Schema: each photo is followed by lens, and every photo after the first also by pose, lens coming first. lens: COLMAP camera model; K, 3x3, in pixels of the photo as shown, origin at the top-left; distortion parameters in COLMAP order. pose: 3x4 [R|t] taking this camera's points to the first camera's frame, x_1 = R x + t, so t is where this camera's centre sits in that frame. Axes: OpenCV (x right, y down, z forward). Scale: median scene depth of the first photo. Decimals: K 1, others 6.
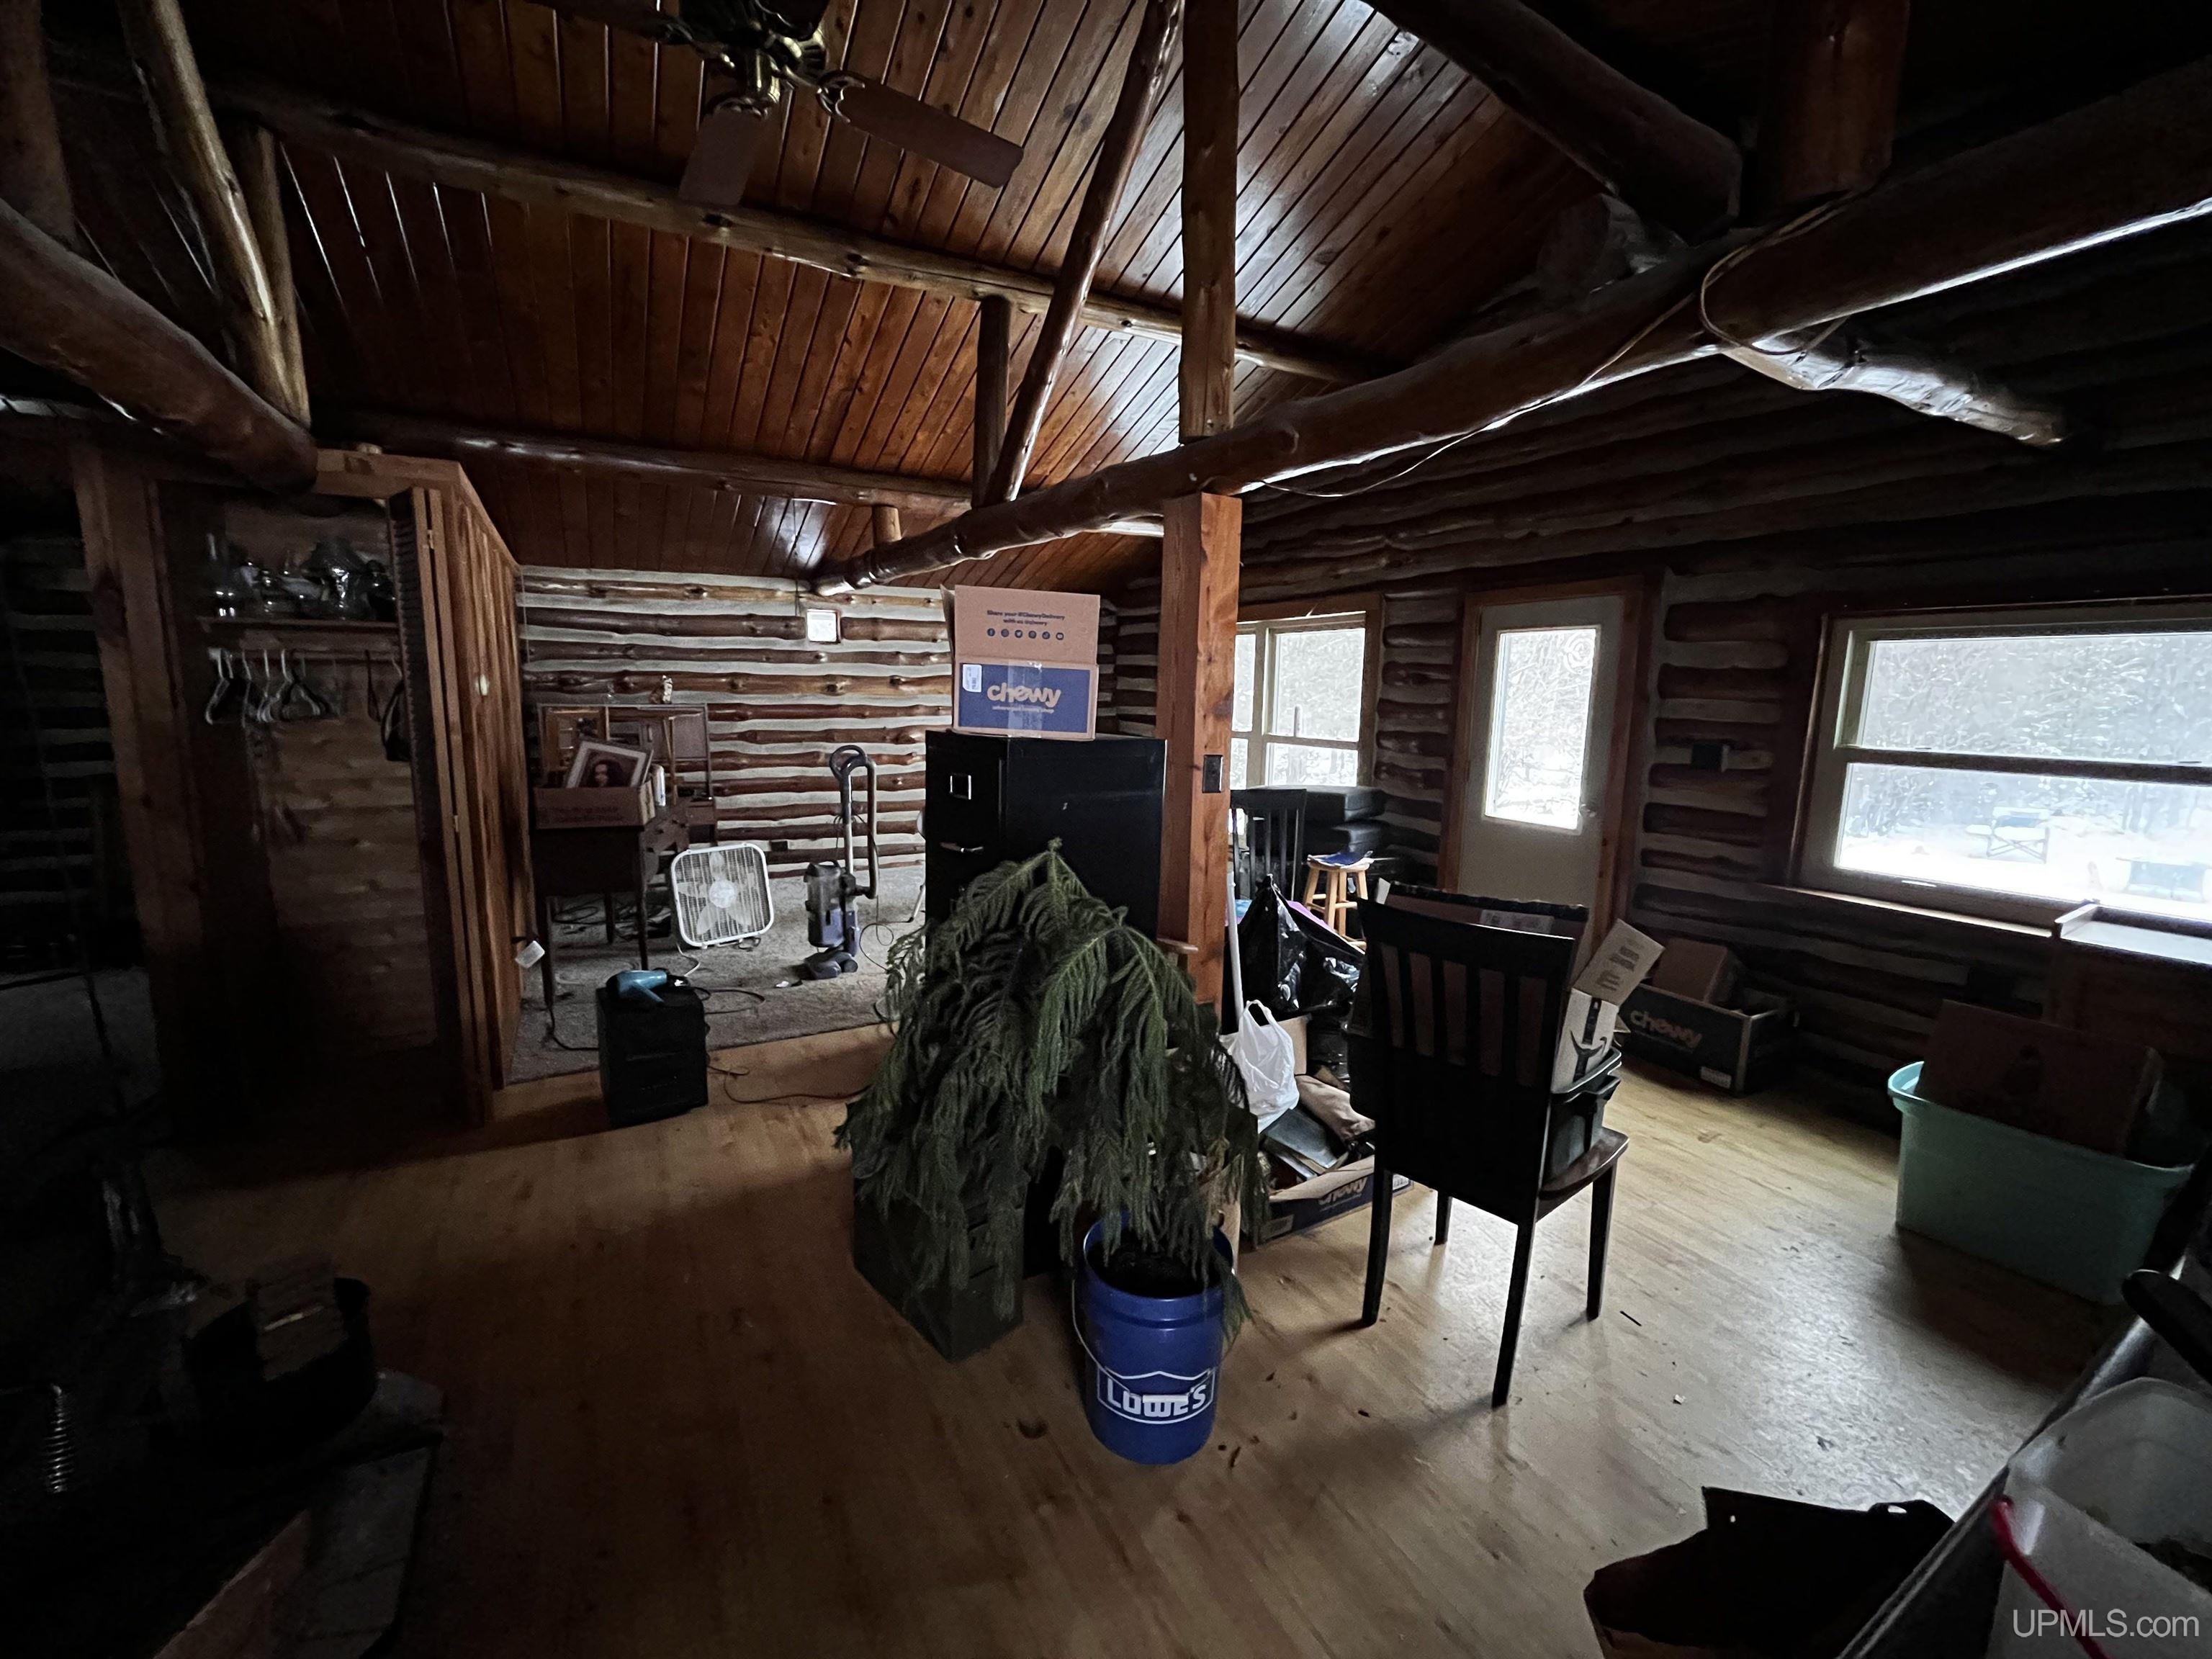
lens RADIAL K [[891.8, 0, 1103.6], [0, 891.8, 829.9], [0, 0, 1]] dist [-0.004426, -0.000445]
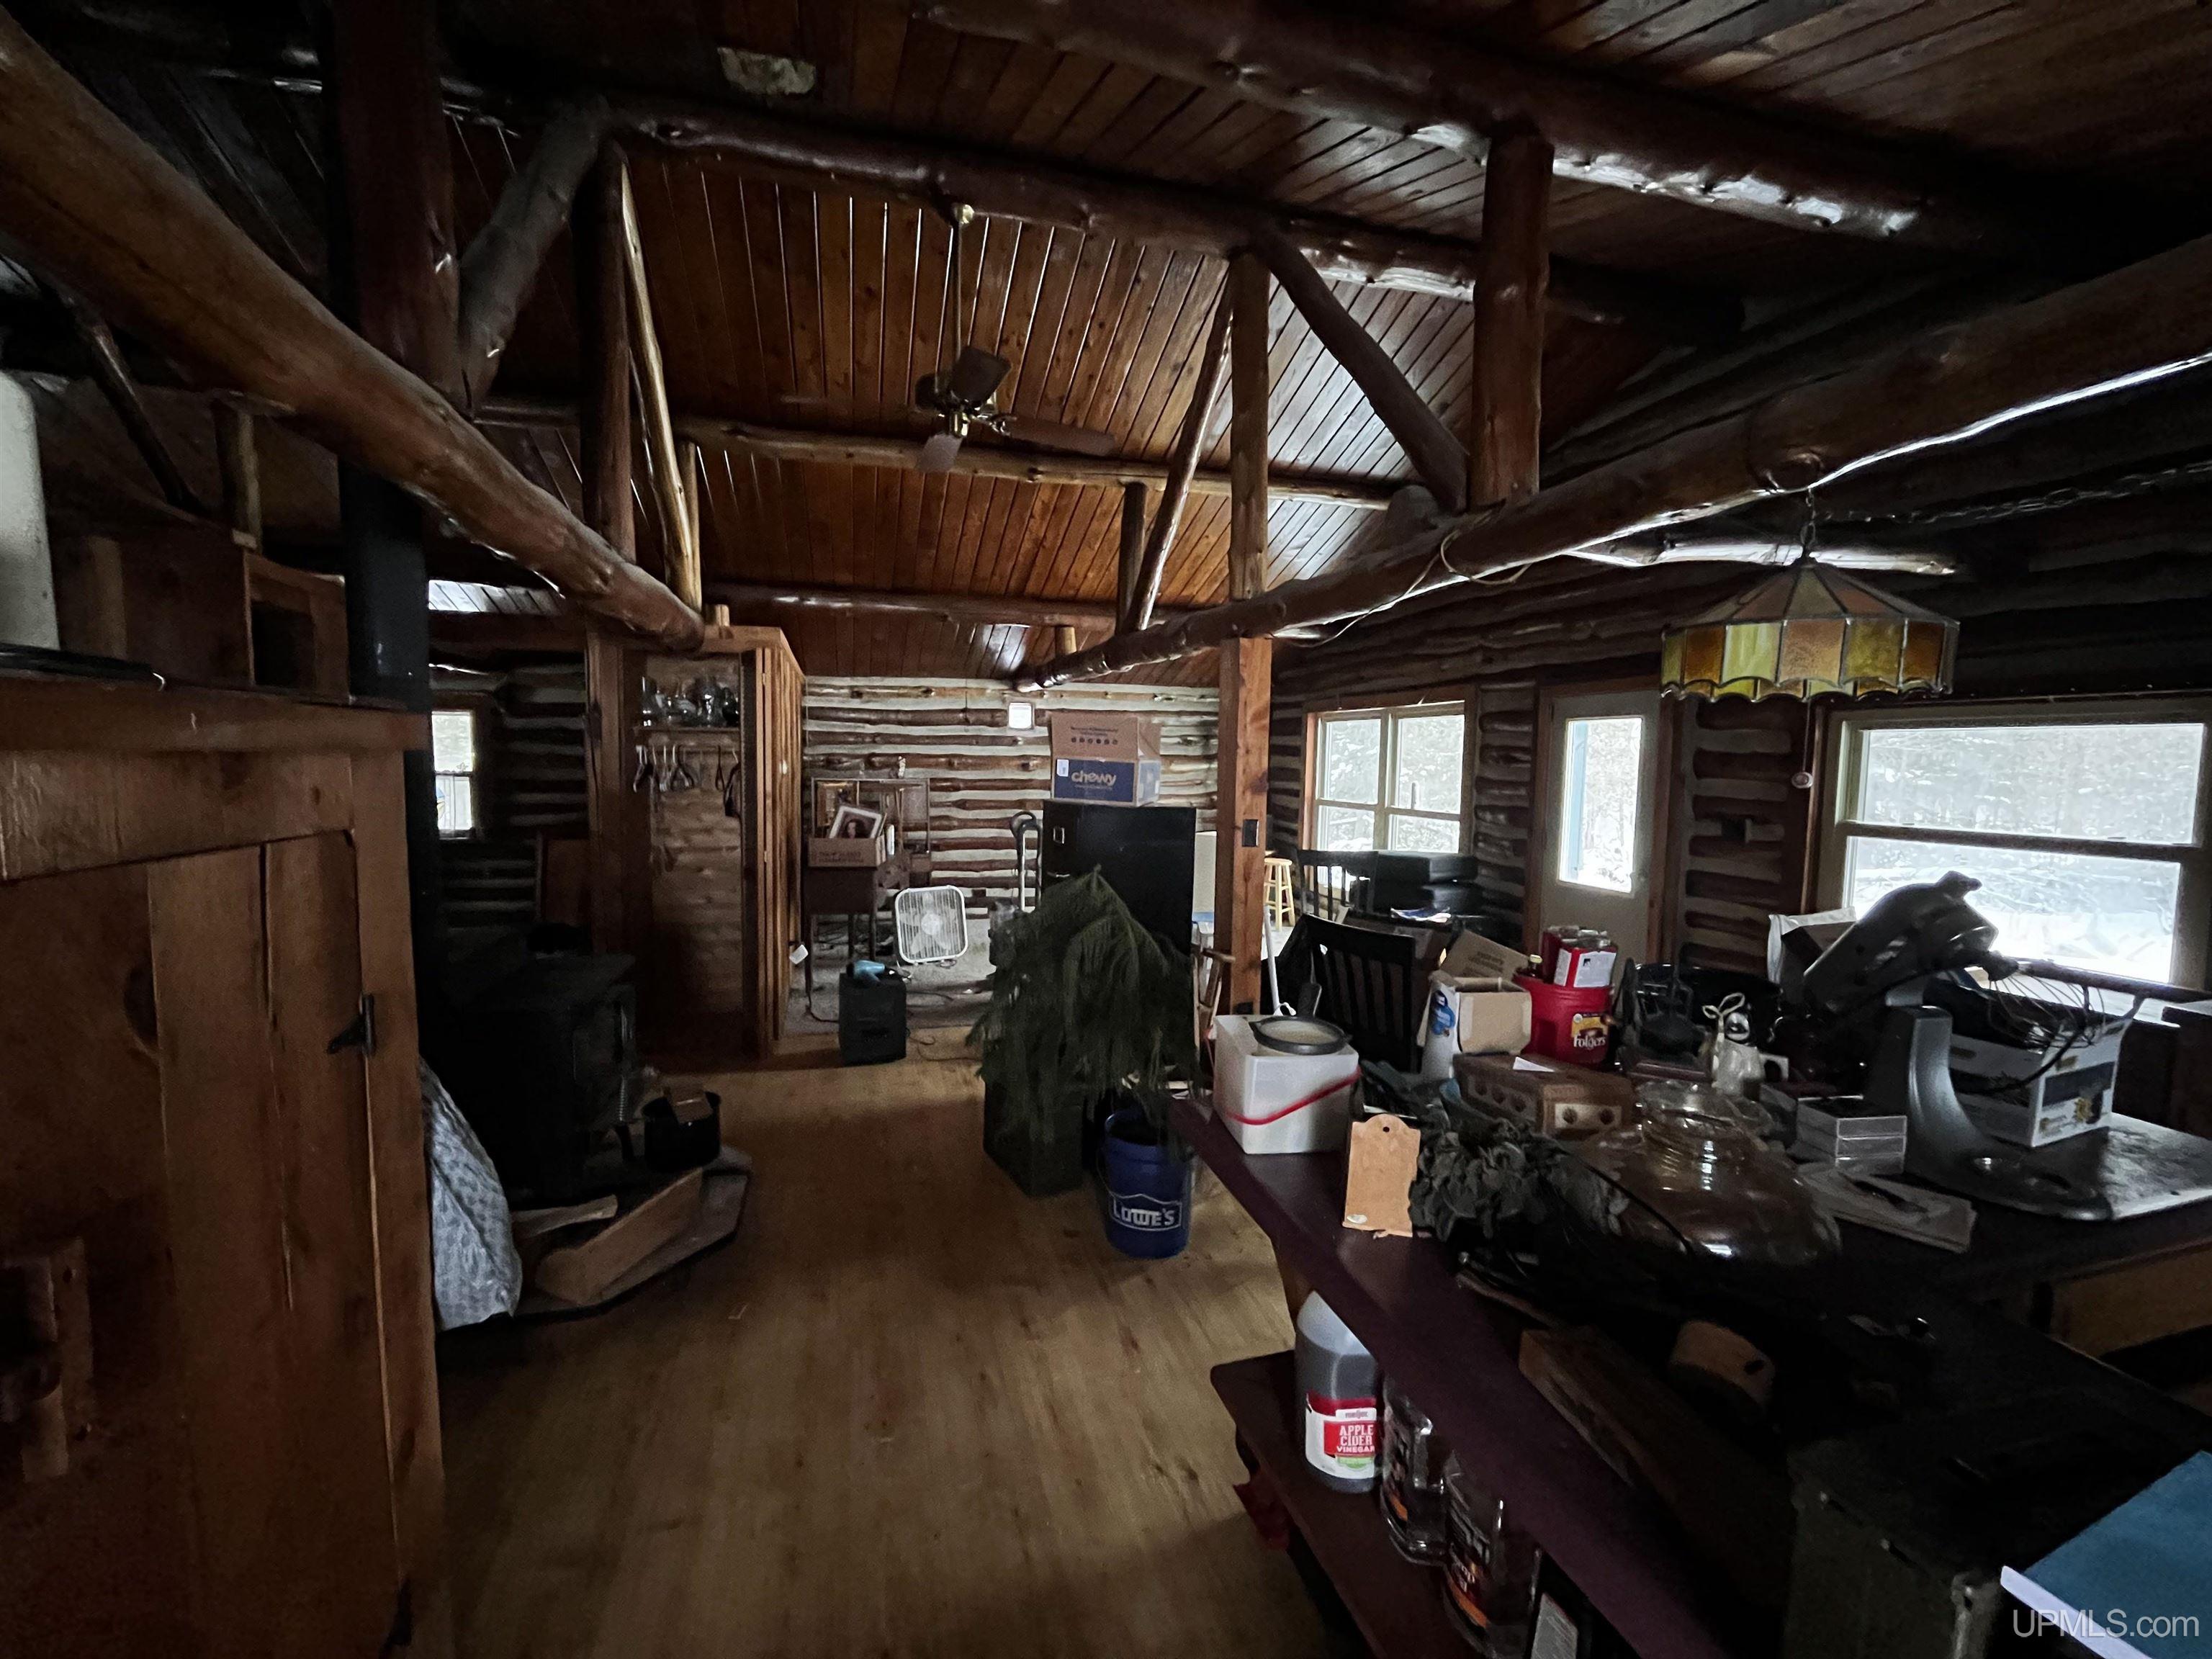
lens RADIAL K [[891.8, 0, 1102.4], [0, 891.8, 828.2], [0, 0, 1]] dist [-0.004426, -0.000445]
pose [[0.971514, 0.016731, -0.236392, 0.180123], [-0.036003, 0.996346, -0.077444, 0.036205], [0.234232, 0.083749, 0.968567, -0.317863]]
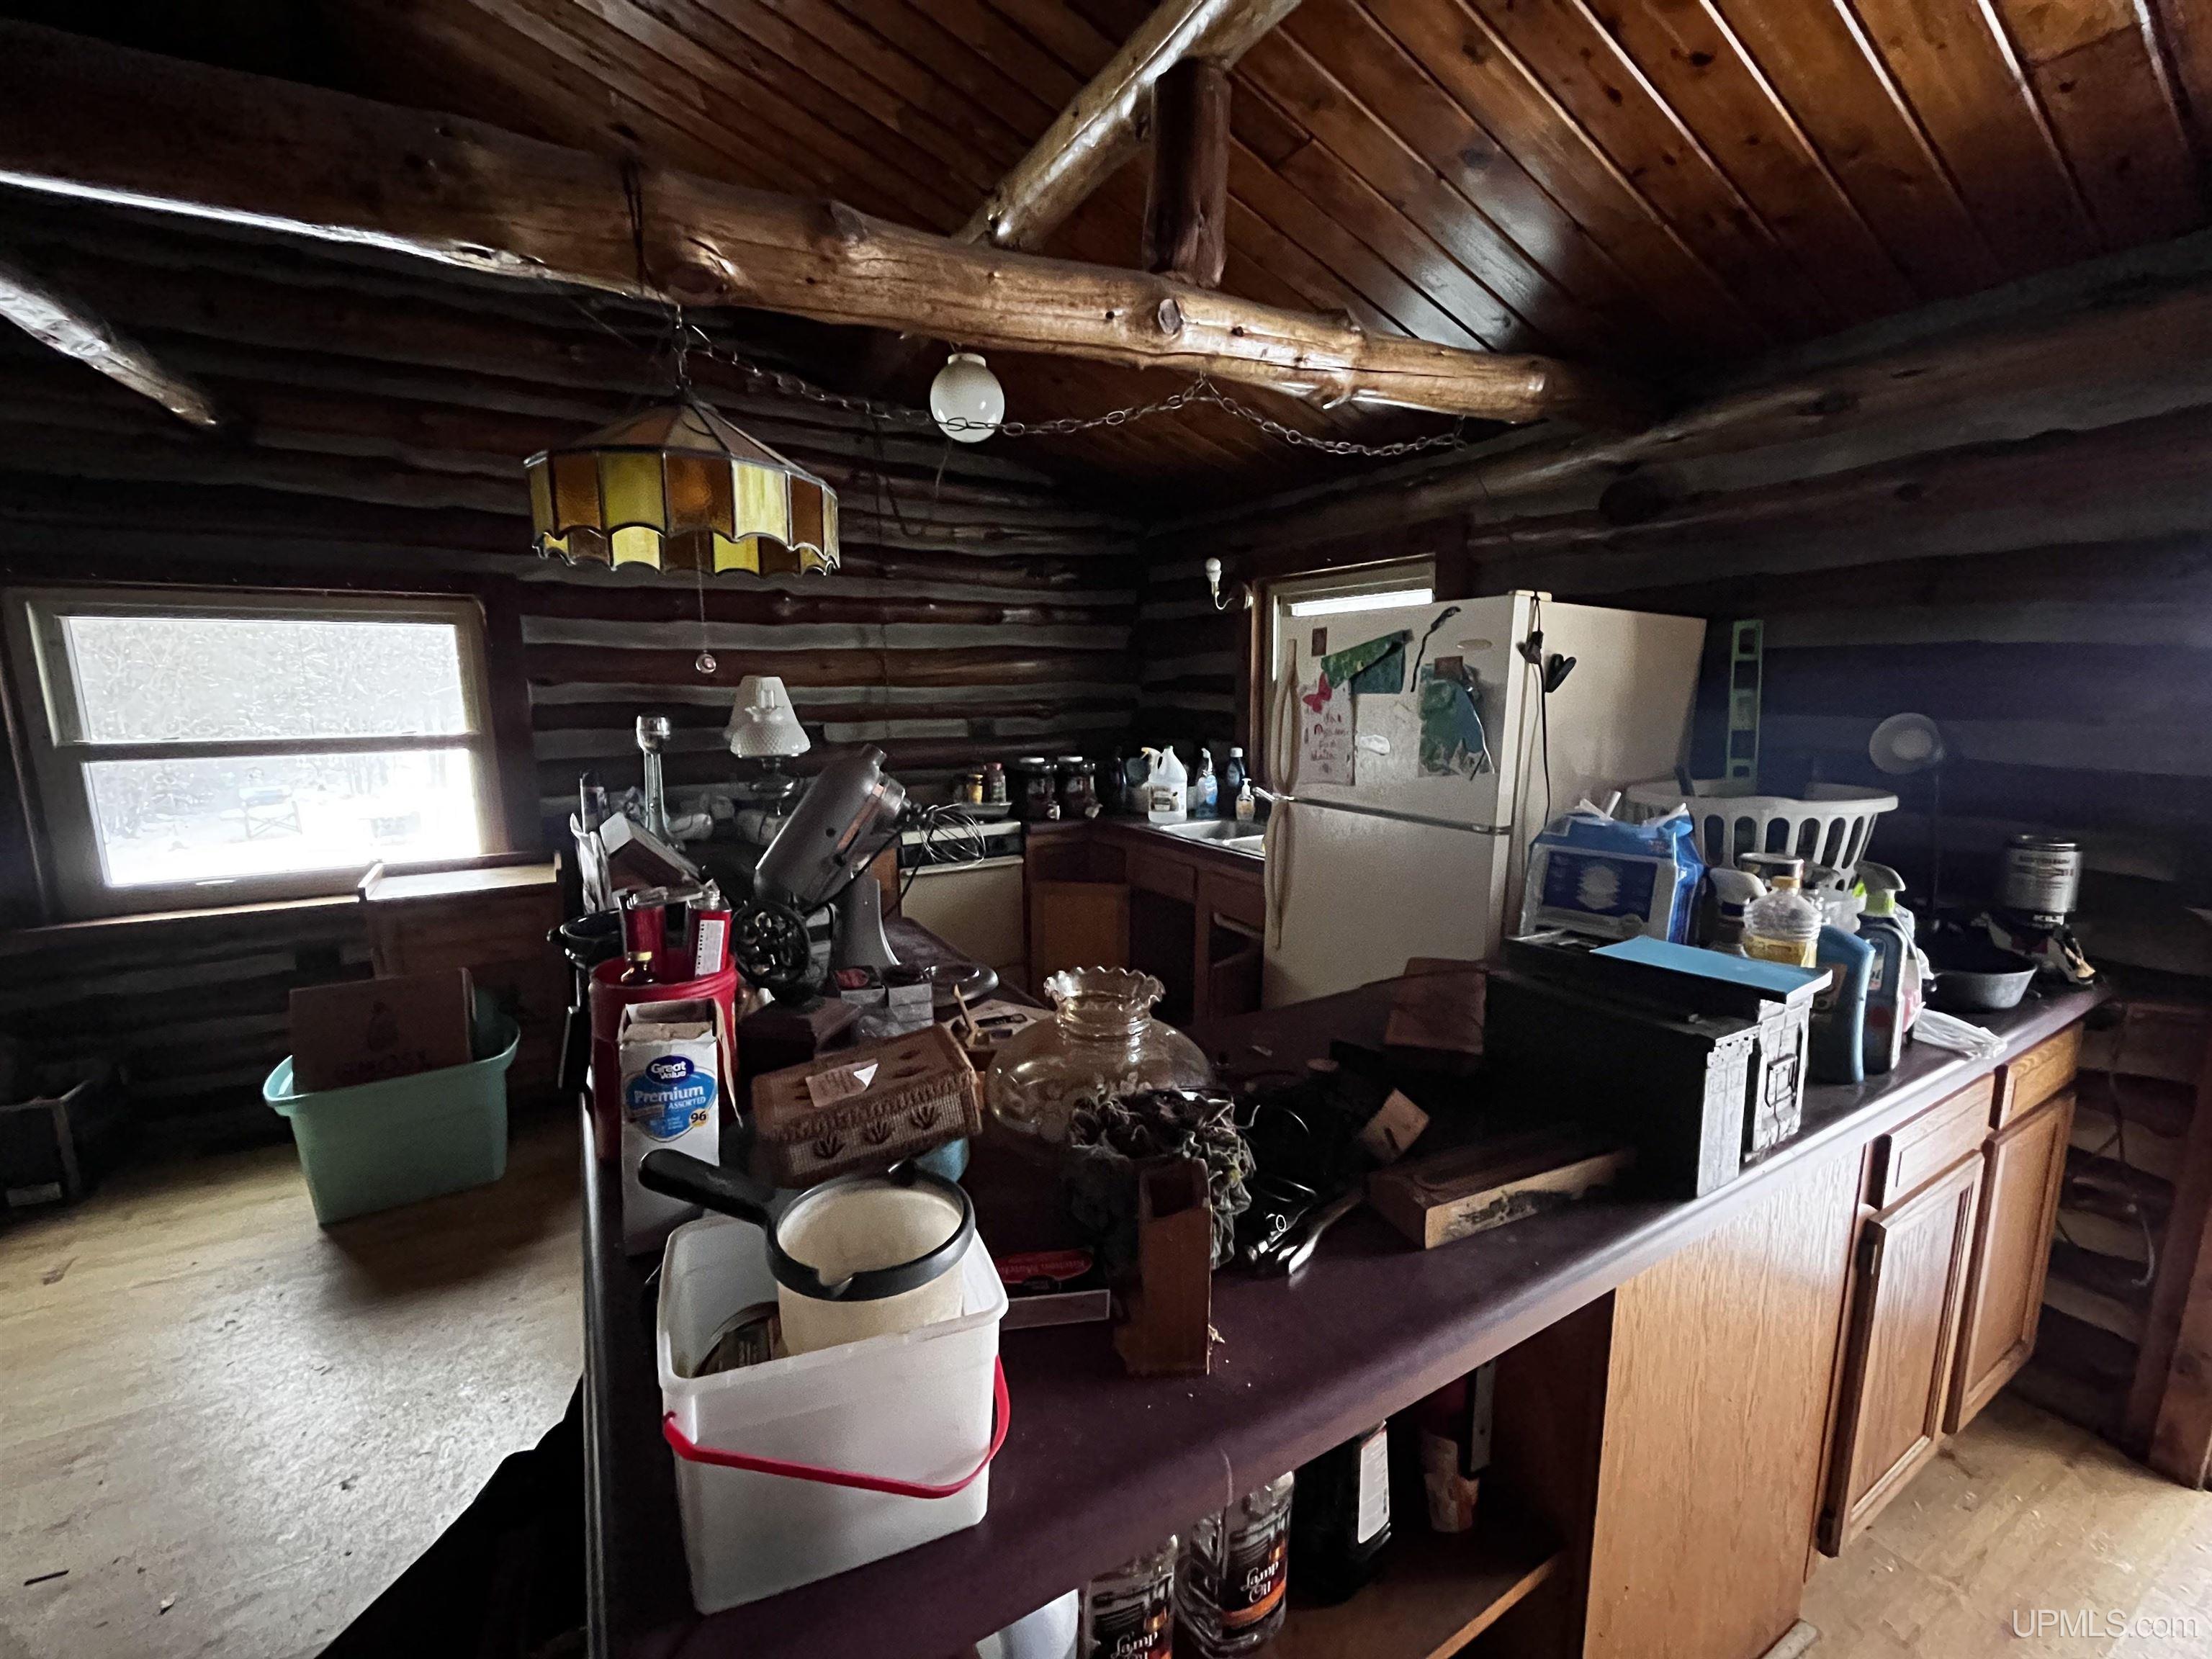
lens RADIAL K [[891.8, 0, 1104.3], [0, 891.8, 830.7], [0, 0, 1]] dist [-0.004426, -0.000445]
pose [[-0.002673, -0.178416, 0.983952, 0.007509], [0.158685, 0.971412, 0.176573, -0.007902], [-0.987326, 0.156610, 0.025715, 0.042375]]
